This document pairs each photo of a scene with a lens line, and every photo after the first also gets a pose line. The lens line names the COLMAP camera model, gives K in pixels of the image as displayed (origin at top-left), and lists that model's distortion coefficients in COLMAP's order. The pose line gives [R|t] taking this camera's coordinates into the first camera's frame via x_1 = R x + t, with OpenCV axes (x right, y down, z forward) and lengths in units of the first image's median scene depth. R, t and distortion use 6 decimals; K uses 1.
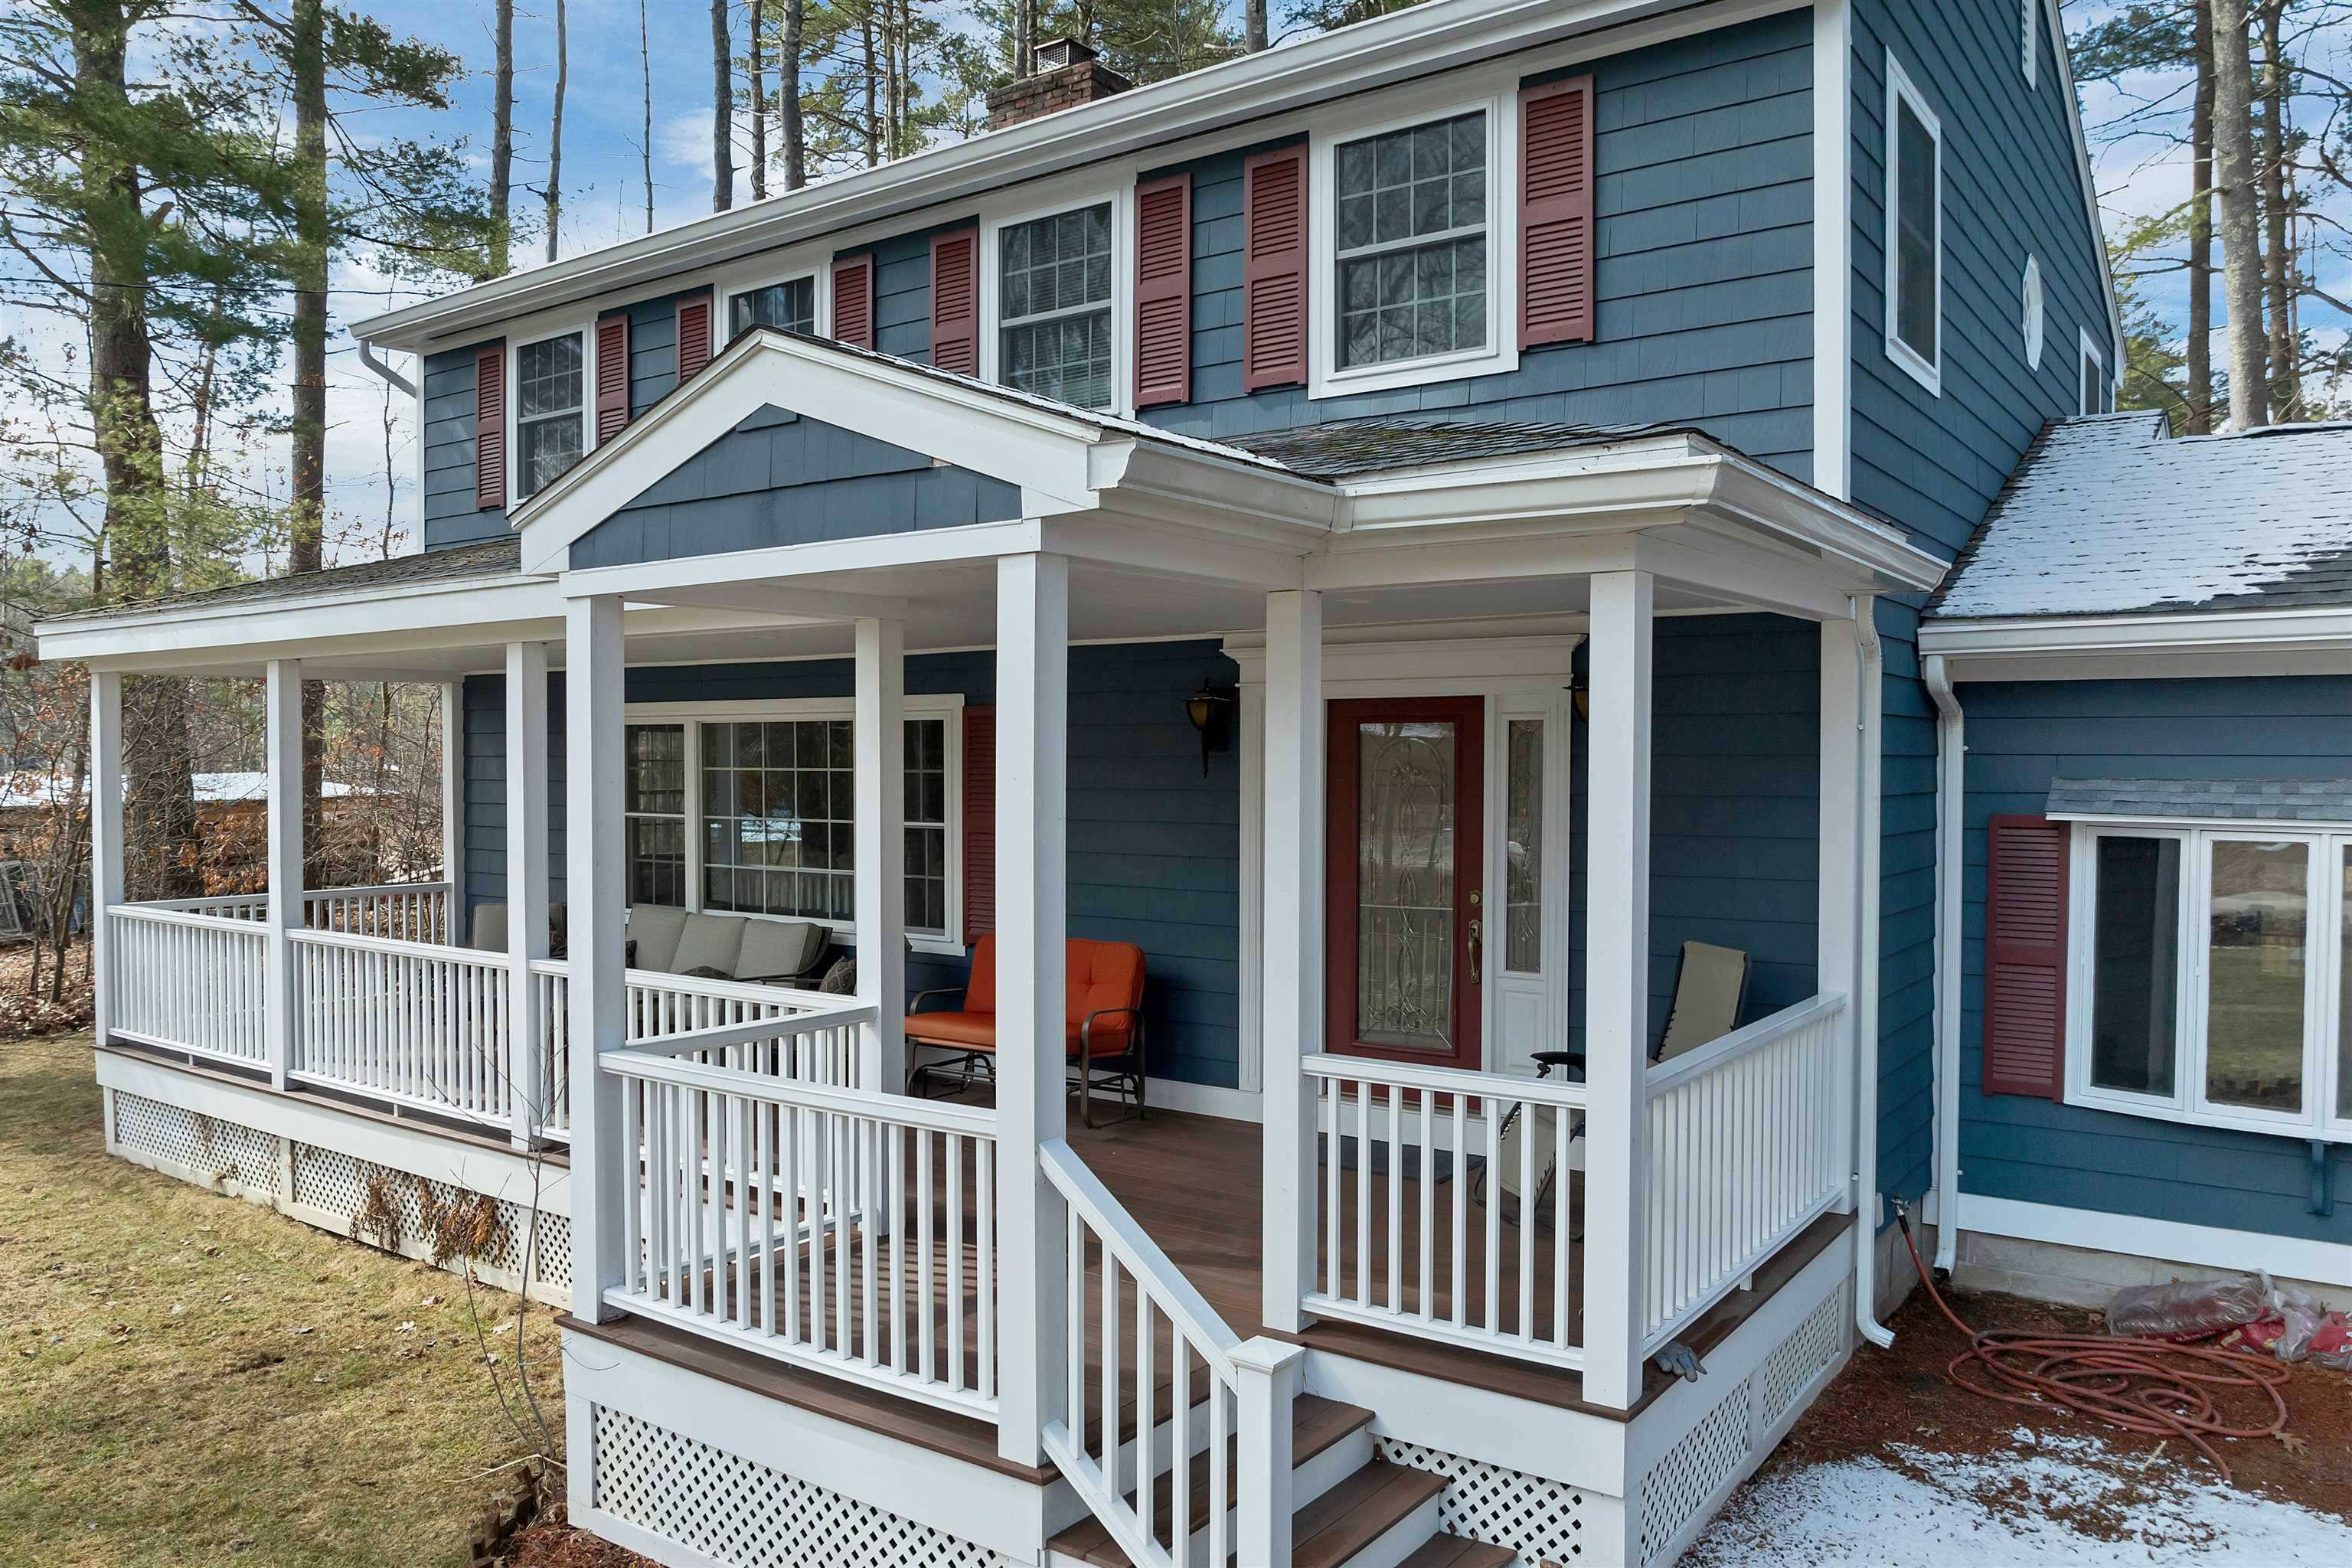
lens RADIAL K [[1684.7, 0, 1172.9], [0, 1684.7, 796.6], [0, 0, 1]] dist [-0.007960, -0.052222]
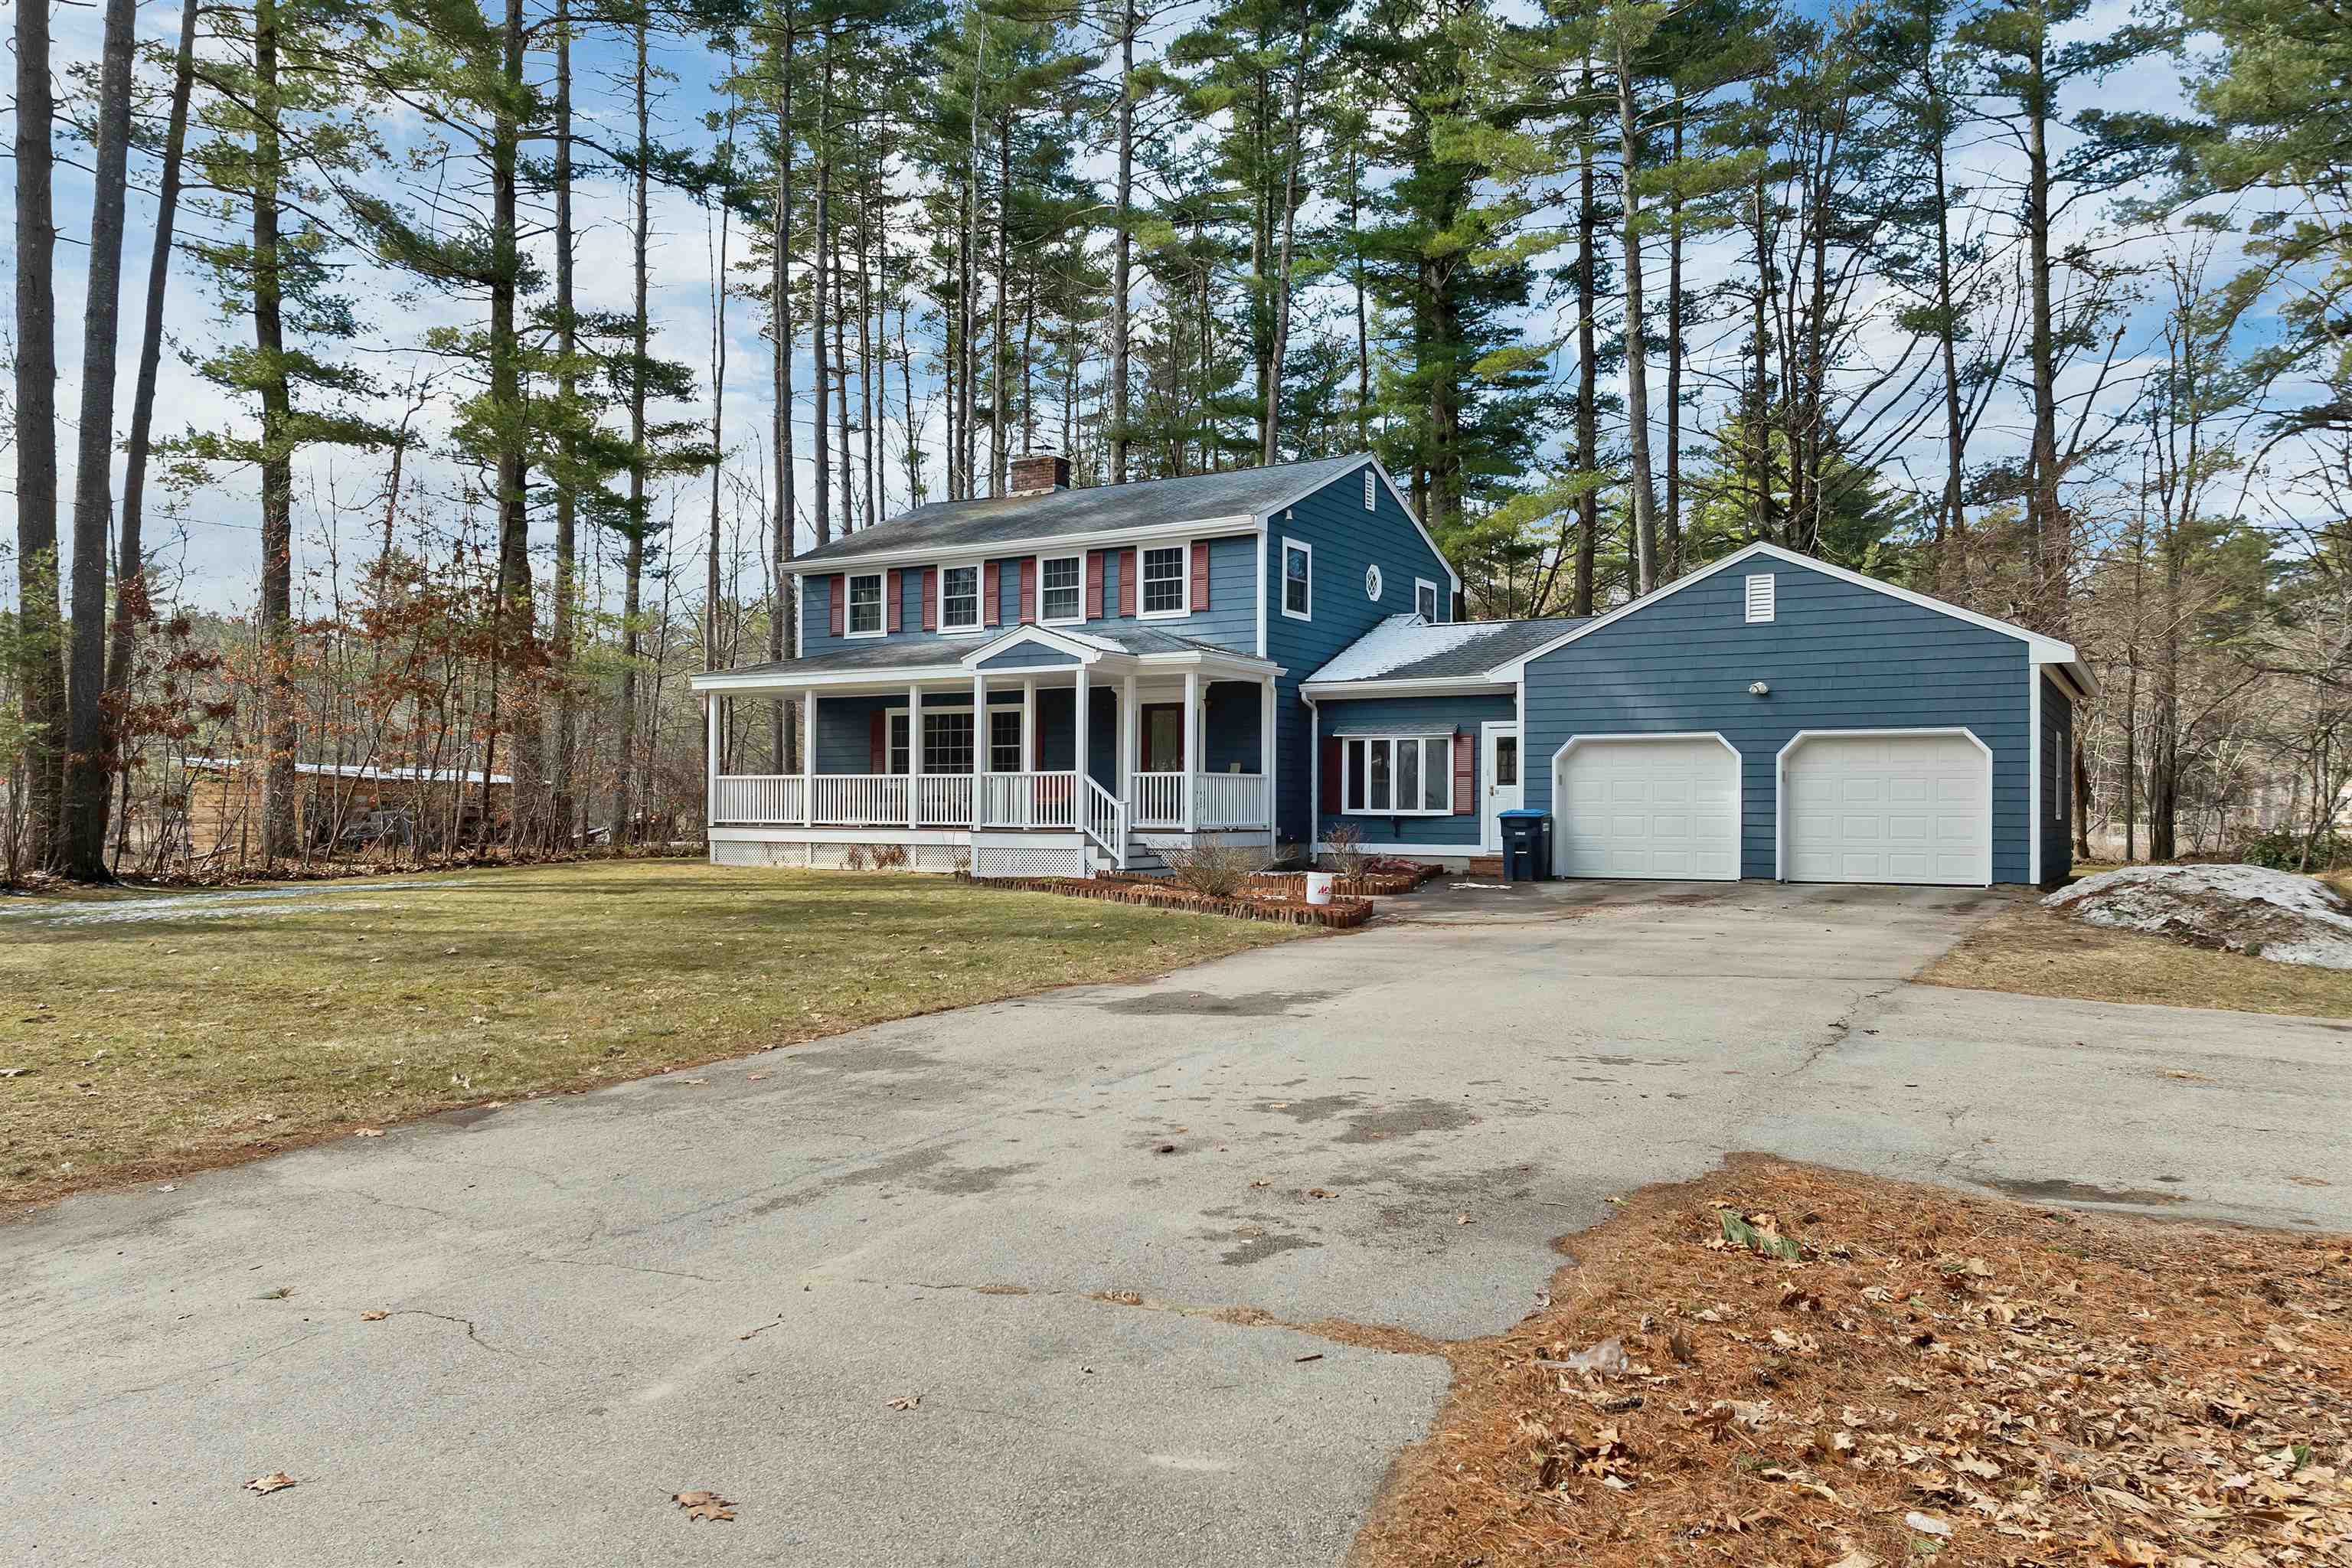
lens RADIAL K [[1684.7, 0, 1172.9], [0, 1684.7, 796.6], [0, 0, 1]] dist [-0.007960, -0.052222]
pose [[0.996695, 0.003360, 0.081164, -0.142903], [-0.000790, 0.999498, -0.031670, 0.275323], [-0.081230, 0.031501, 0.996197, -2.784049]]
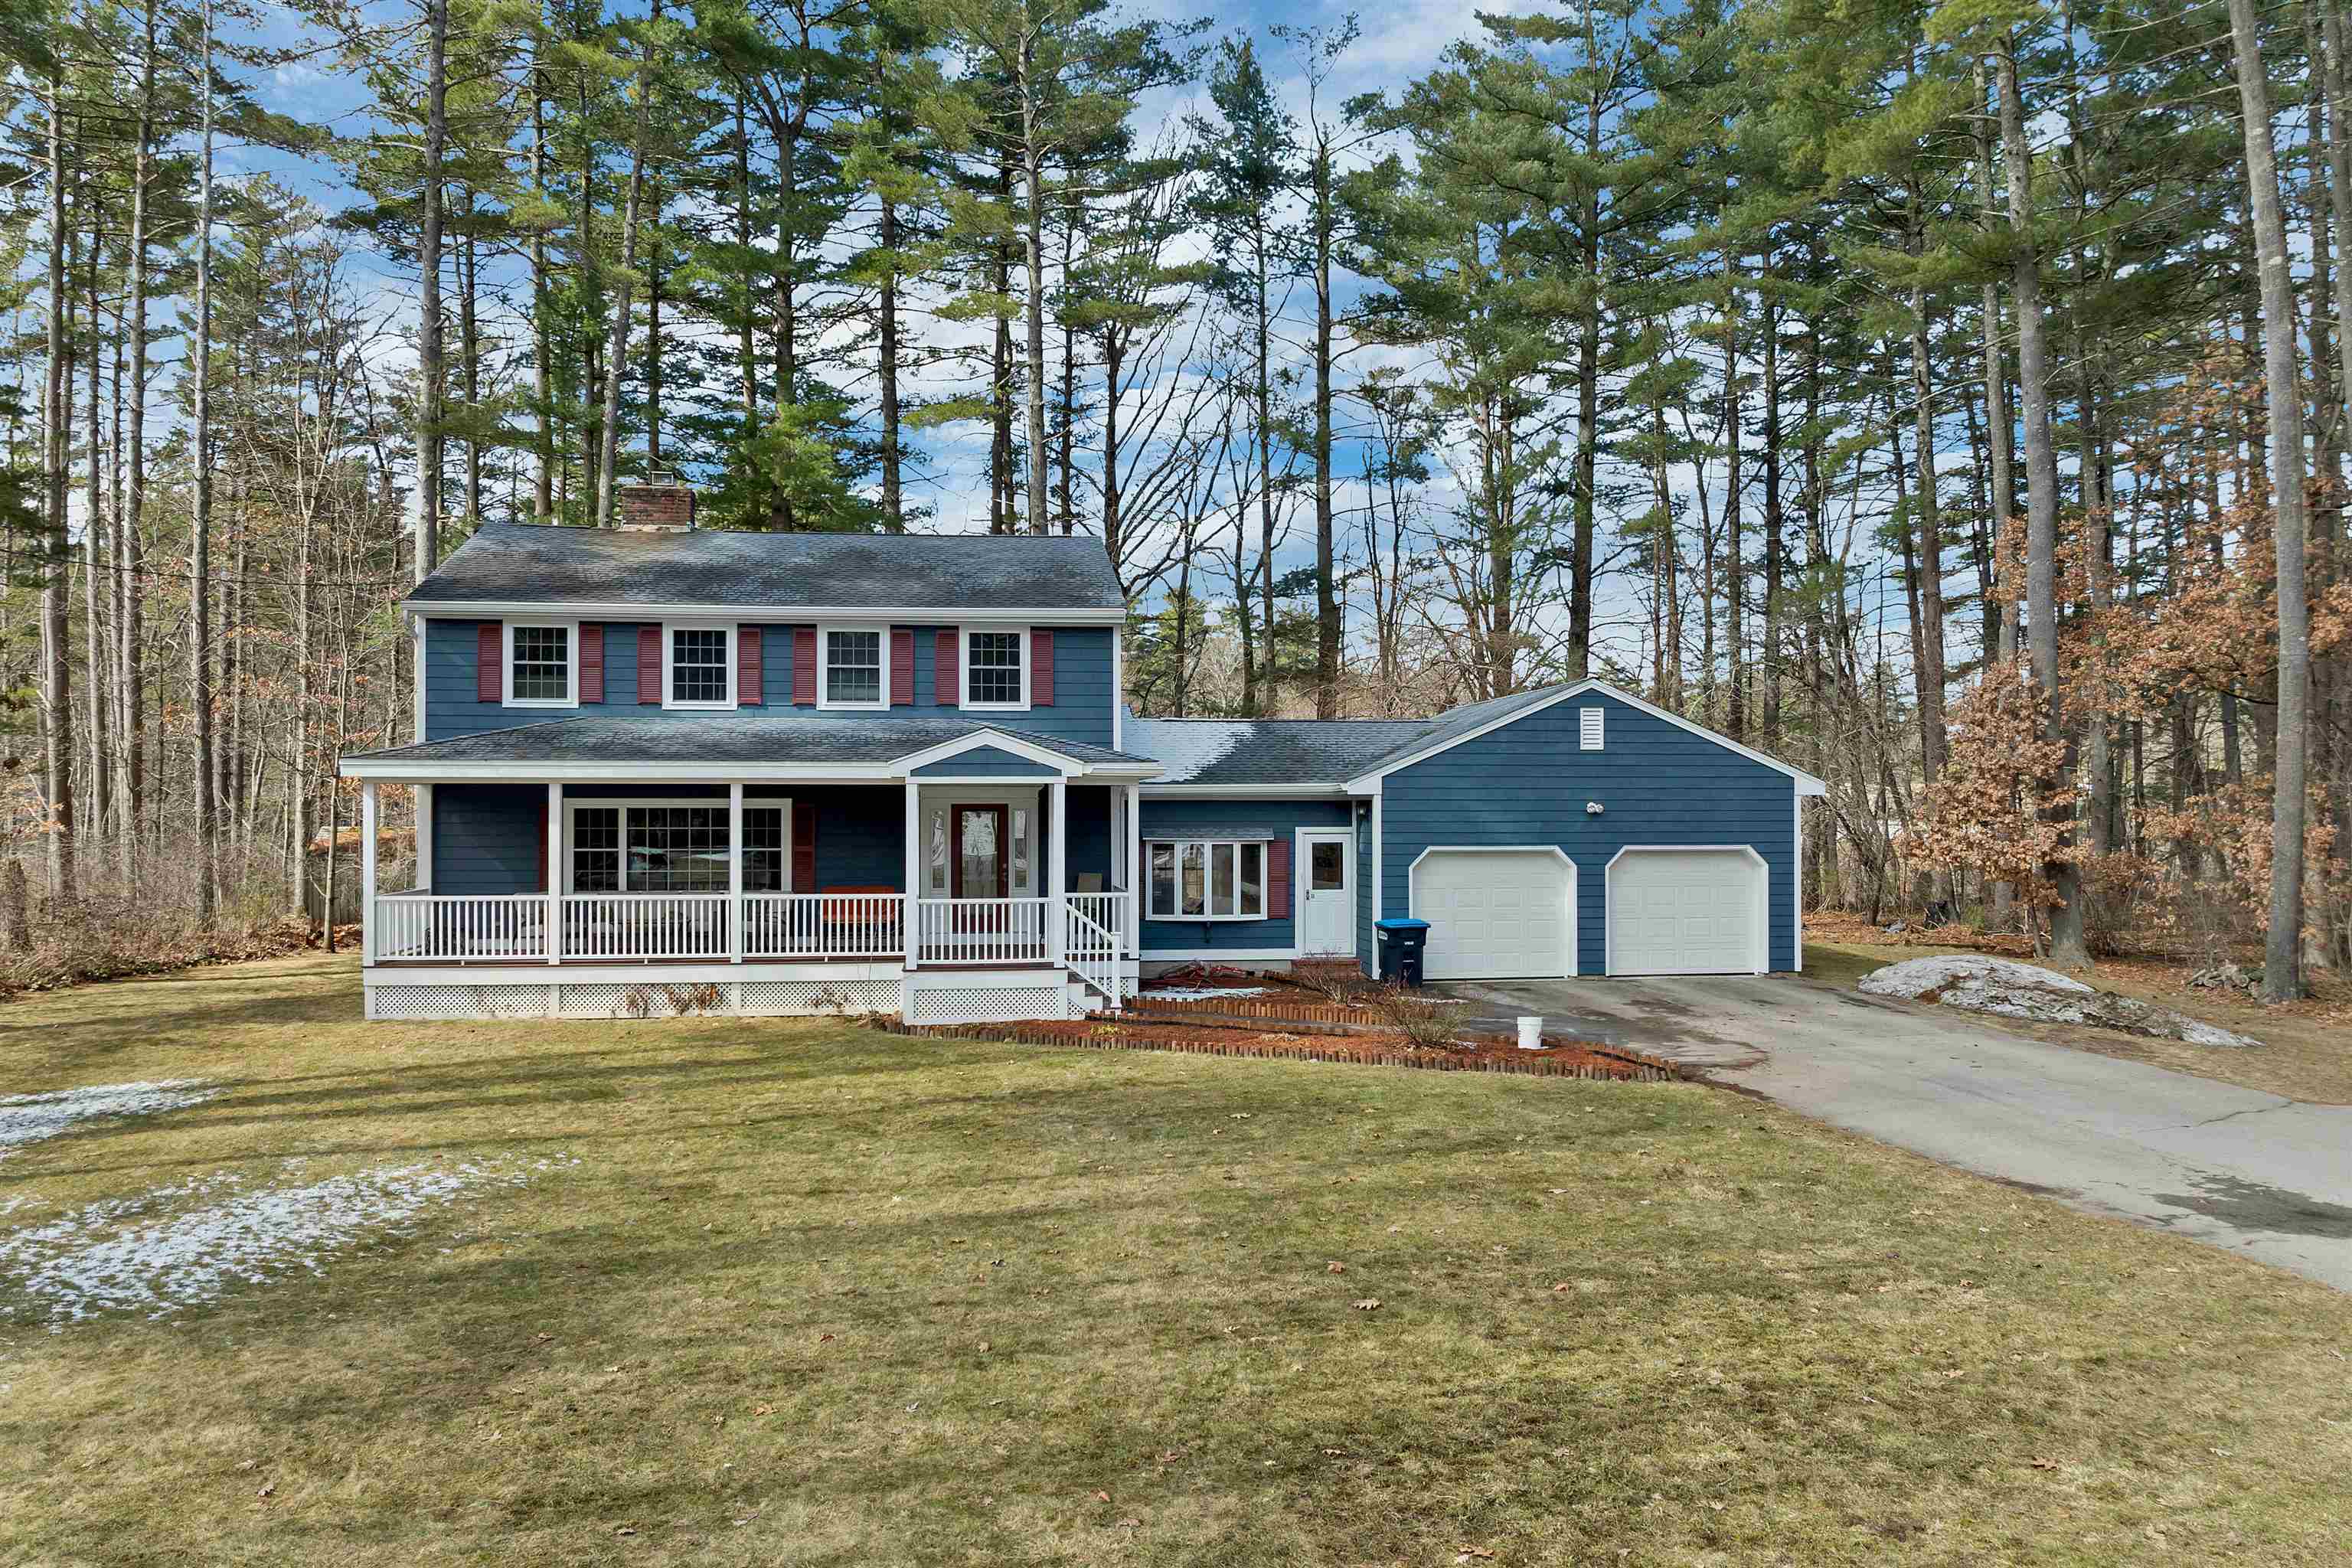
lens RADIAL K [[1684.7, 0, 1172.9], [0, 1684.7, 796.6], [0, 0, 1]] dist [-0.007960, -0.052222]
pose [[0.726570, 0.005199, 0.687073, -1.957924], [0.017762, 0.999495, -0.026346, 0.019375], [-0.686863, 0.031346, 0.726110, -1.706258]]
